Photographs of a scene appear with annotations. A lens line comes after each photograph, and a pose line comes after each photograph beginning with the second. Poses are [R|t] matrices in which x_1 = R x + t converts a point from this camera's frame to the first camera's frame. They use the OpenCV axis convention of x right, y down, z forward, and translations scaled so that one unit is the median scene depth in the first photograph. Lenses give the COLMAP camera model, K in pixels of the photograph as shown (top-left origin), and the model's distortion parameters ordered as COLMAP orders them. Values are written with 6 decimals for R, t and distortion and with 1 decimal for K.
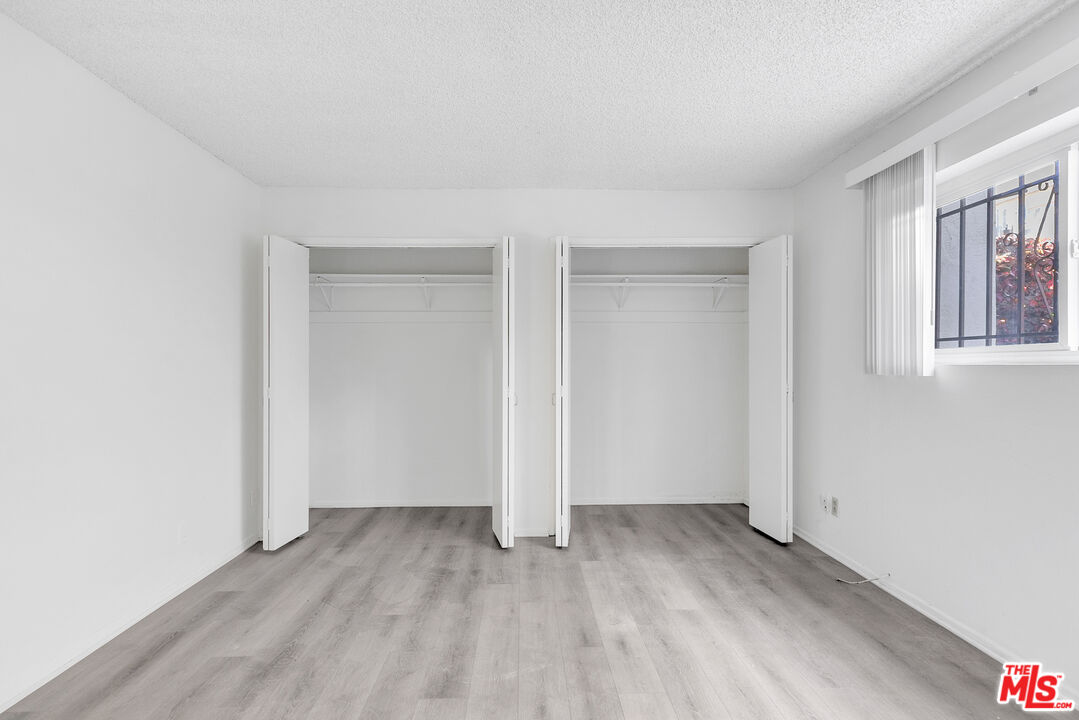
lens RADIAL K [[500.5, 0, 522.2], [0, 500.5, 361.7], [0, 0, 1]] dist [0.007548, -0.000408]
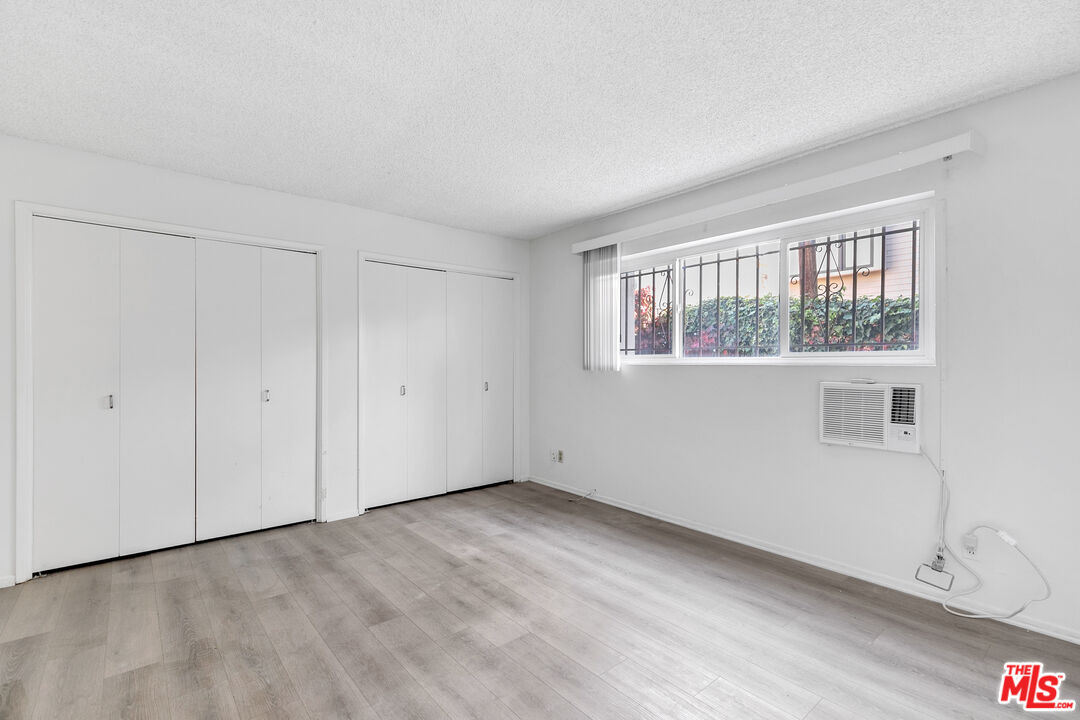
lens RADIAL K [[500.9, 0, 522.7], [0, 500.9, 361.7], [0, 0, 1]] dist [0.007548, -0.000408]
pose [[0.792331, 0.004071, 0.610078, -0.503772], [-0.003970, 0.999991, -0.001517, -0.000283], [-0.610079, -0.001220, 0.792340, -0.183111]]
